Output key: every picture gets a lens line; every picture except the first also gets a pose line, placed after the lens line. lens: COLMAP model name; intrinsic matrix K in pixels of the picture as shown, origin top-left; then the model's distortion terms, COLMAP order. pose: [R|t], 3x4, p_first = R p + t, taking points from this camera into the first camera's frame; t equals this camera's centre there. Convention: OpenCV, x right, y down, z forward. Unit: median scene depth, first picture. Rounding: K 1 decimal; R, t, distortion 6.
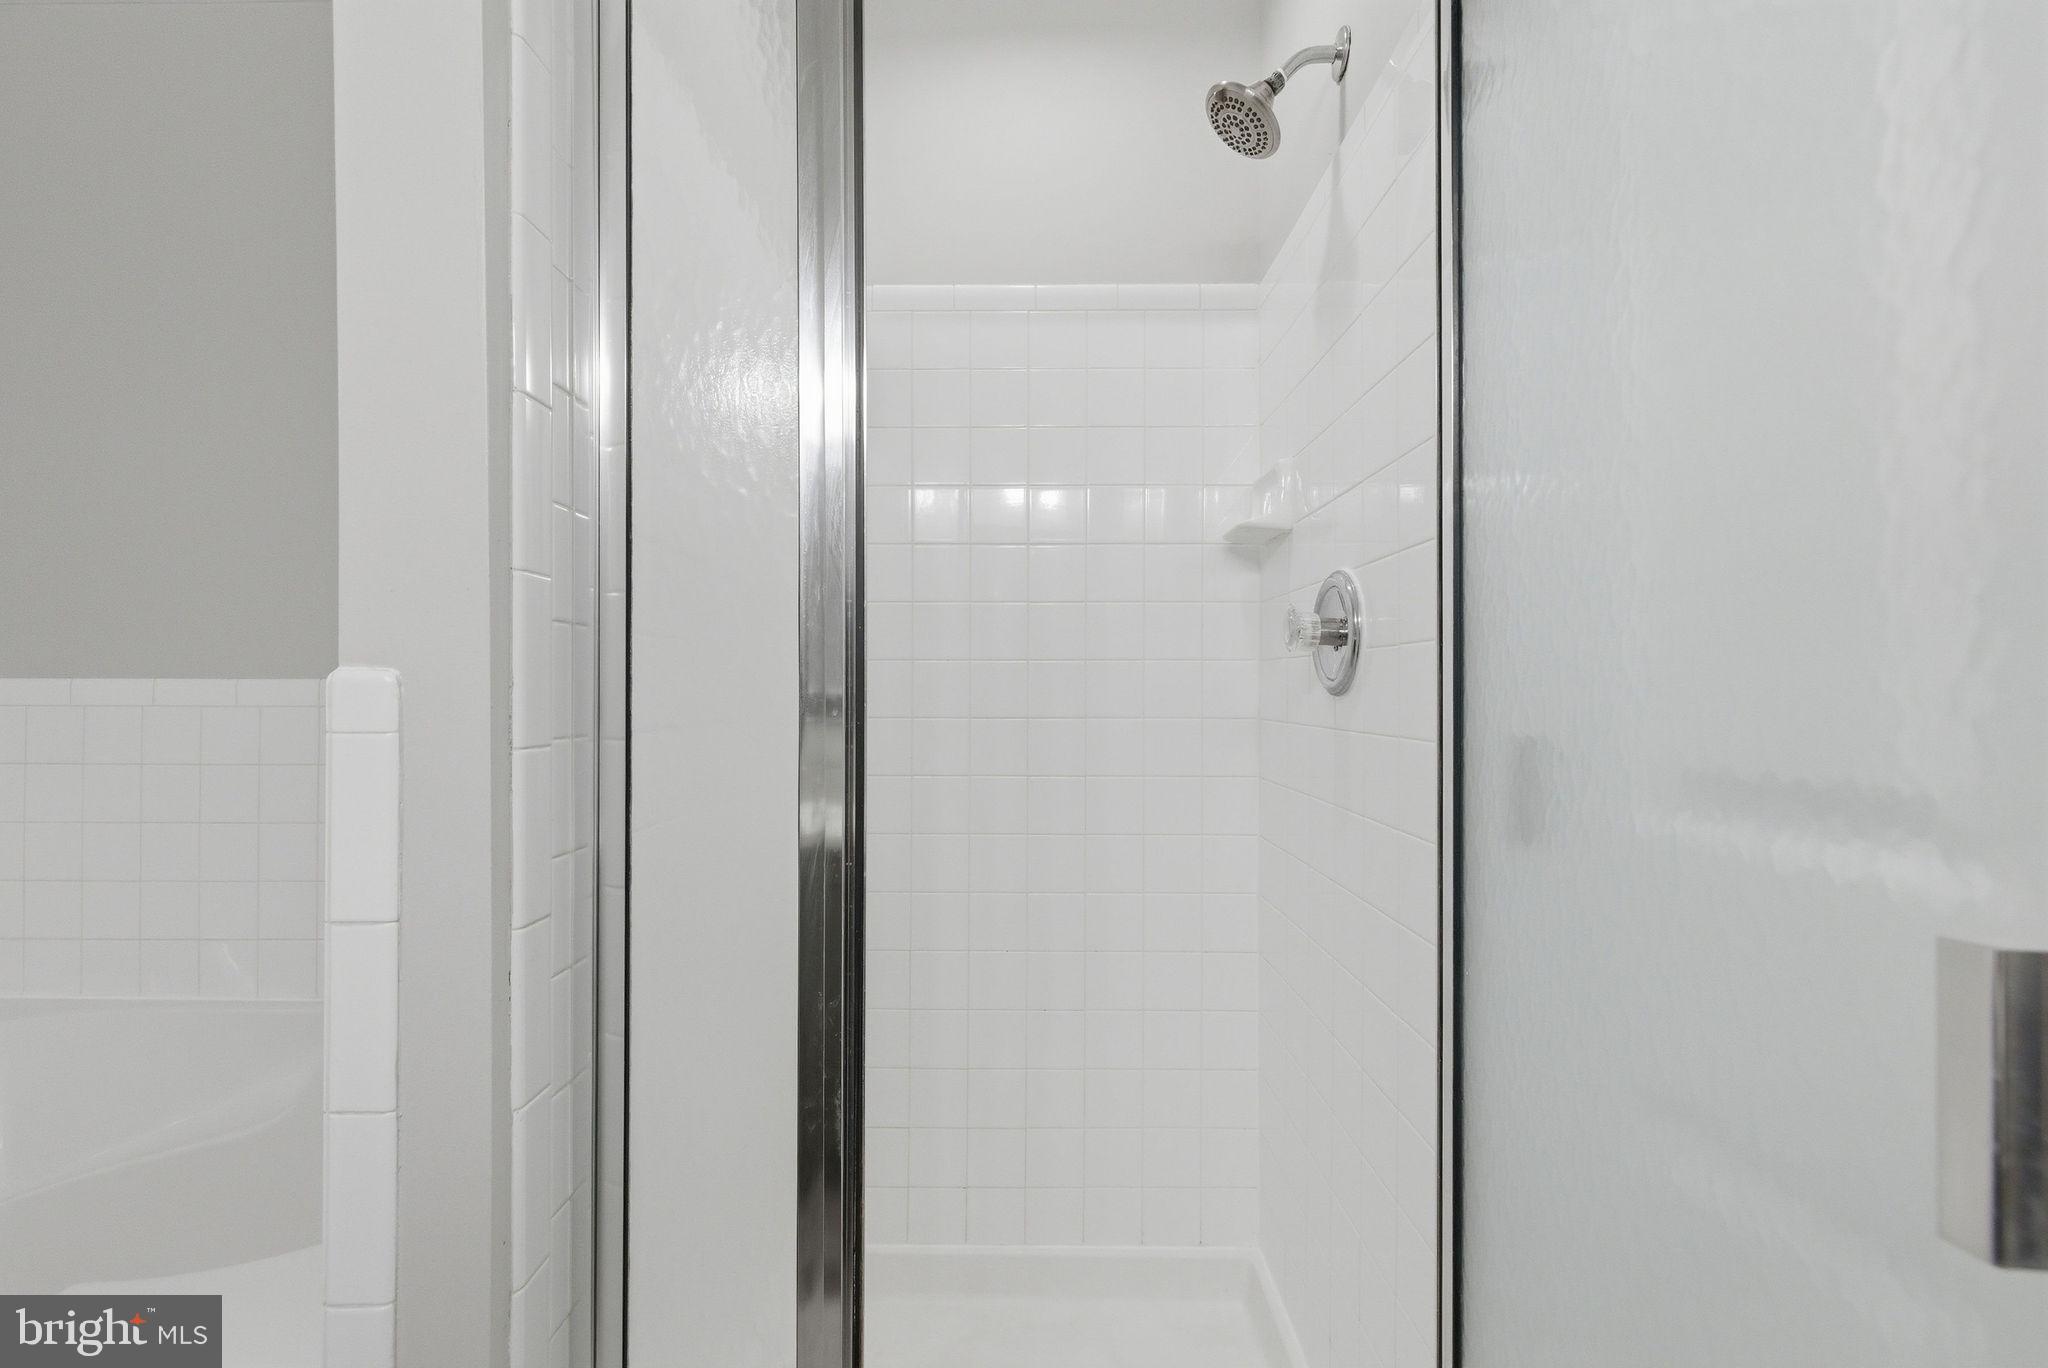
lens RADIAL K [[850.3, 0, 1024.0], [0, 850.3, 684.0], [0, 0, 1]] dist [0.003321, 0.000056]
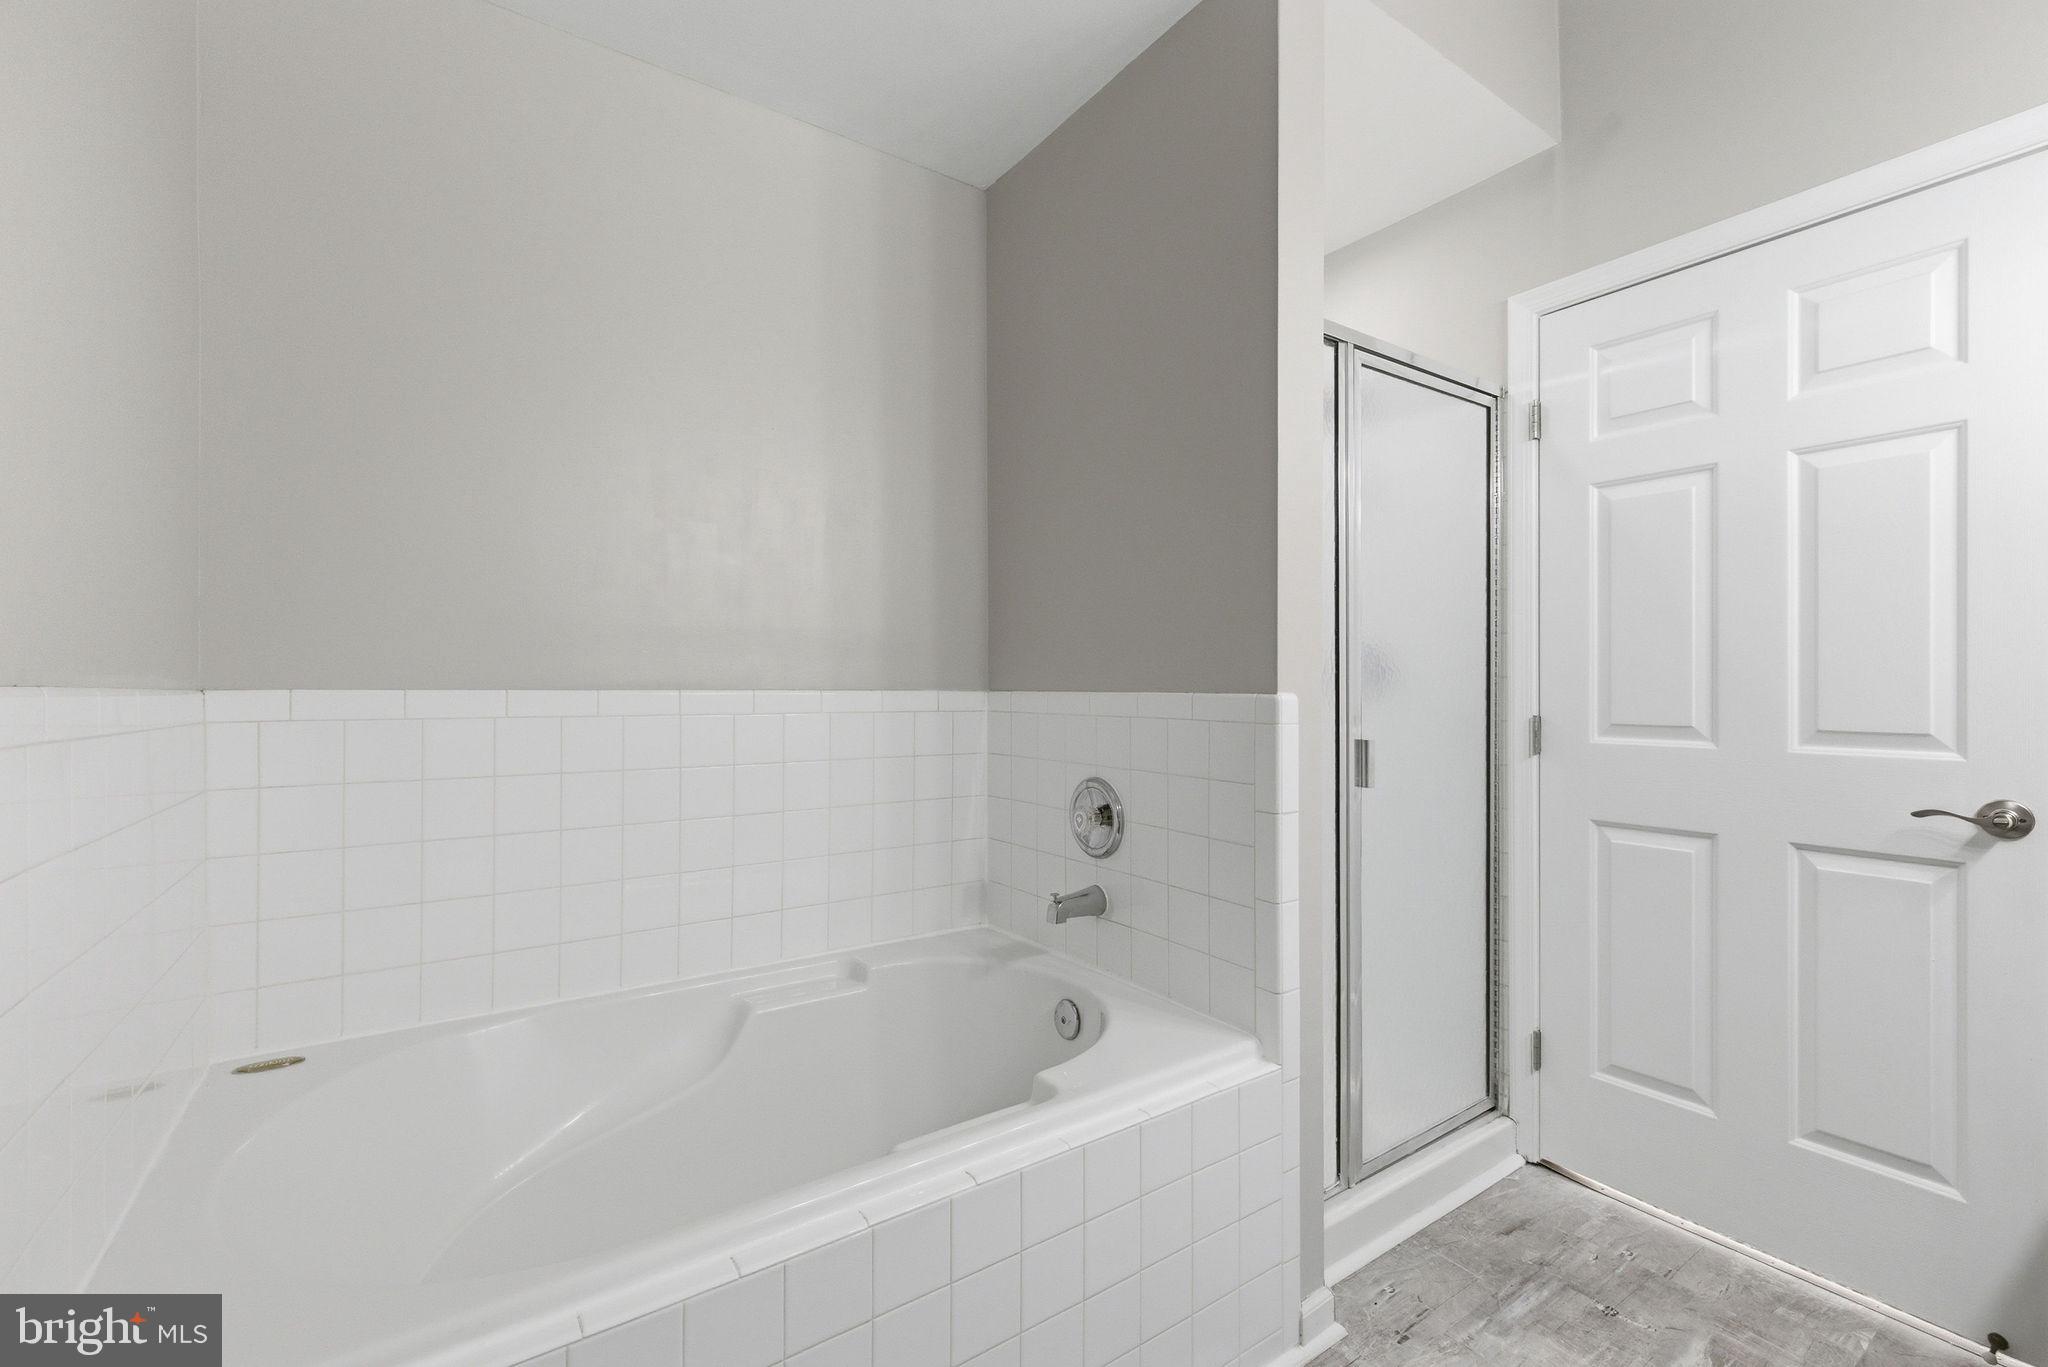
lens RADIAL K [[850.3, 0, 1024.0], [0, 850.3, 683.5], [0, 0, 1]] dist [0.003321, 0.000056]
pose [[0.827641, 0.011151, 0.561147, -1.177078], [-0.004152, 0.999897, -0.013746, -0.005129], [-0.561242, 0.009047, 0.827602, -0.176048]]
